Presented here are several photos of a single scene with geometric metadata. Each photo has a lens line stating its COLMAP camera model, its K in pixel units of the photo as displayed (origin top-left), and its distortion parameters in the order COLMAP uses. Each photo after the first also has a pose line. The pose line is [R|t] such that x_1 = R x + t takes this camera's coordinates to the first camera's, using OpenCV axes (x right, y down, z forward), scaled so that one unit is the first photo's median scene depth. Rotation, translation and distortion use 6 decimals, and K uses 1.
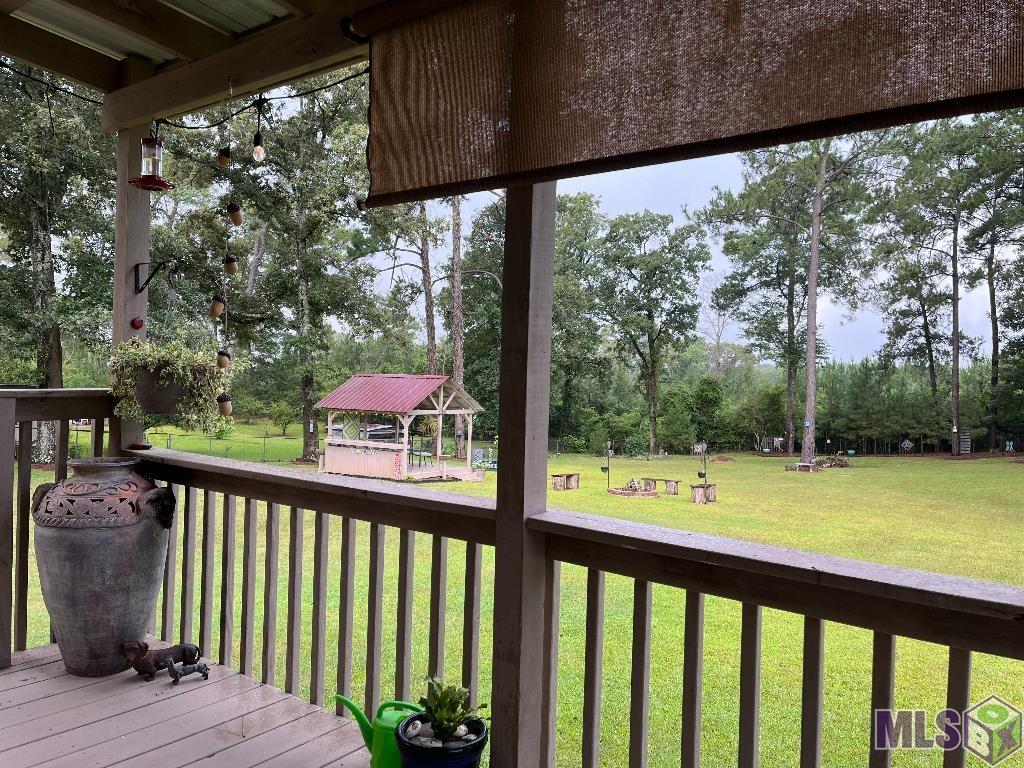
lens RADIAL K [[721.2, 0, 512.7], [0, 721.2, 444.1], [0, 0, 1]] dist [-0.005385, -0.002349]
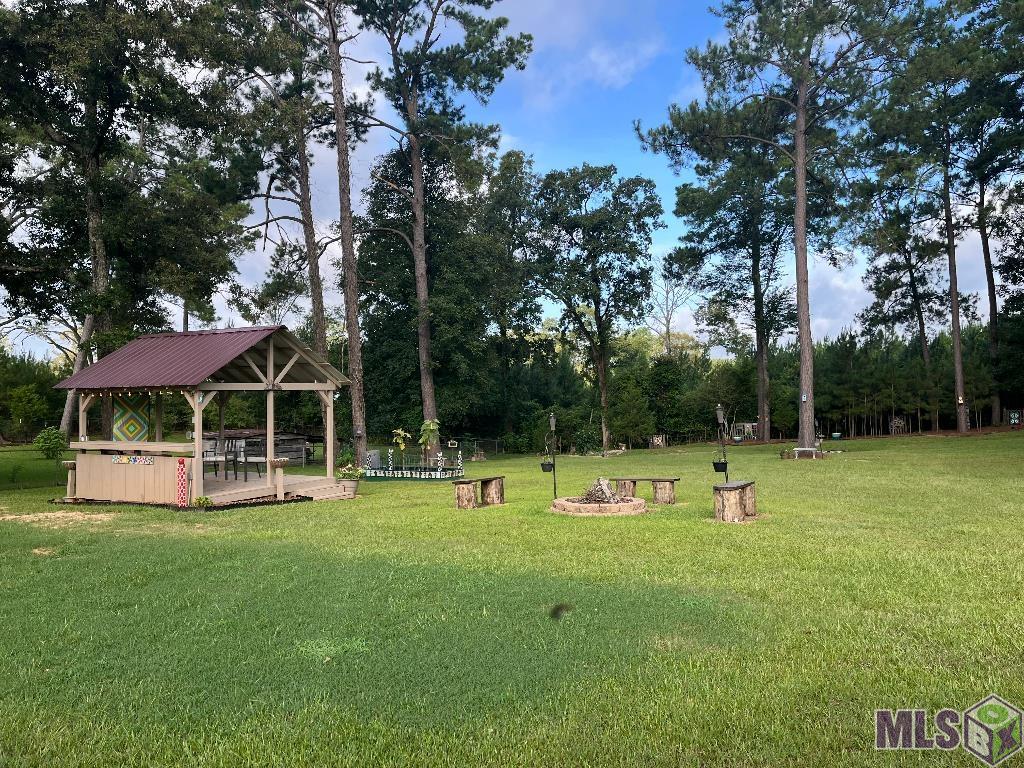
lens RADIAL K [[765.3, 0, 512.0], [0, 765.3, 384.0], [0, 0, 1]] dist [0.035539, -0.004712]
pose [[0.995988, -0.045924, 0.076805, 0.017394], [0.052097, 0.995400, -0.080400, 0.005346], [-0.072759, 0.084079, 0.993799, 0.122698]]
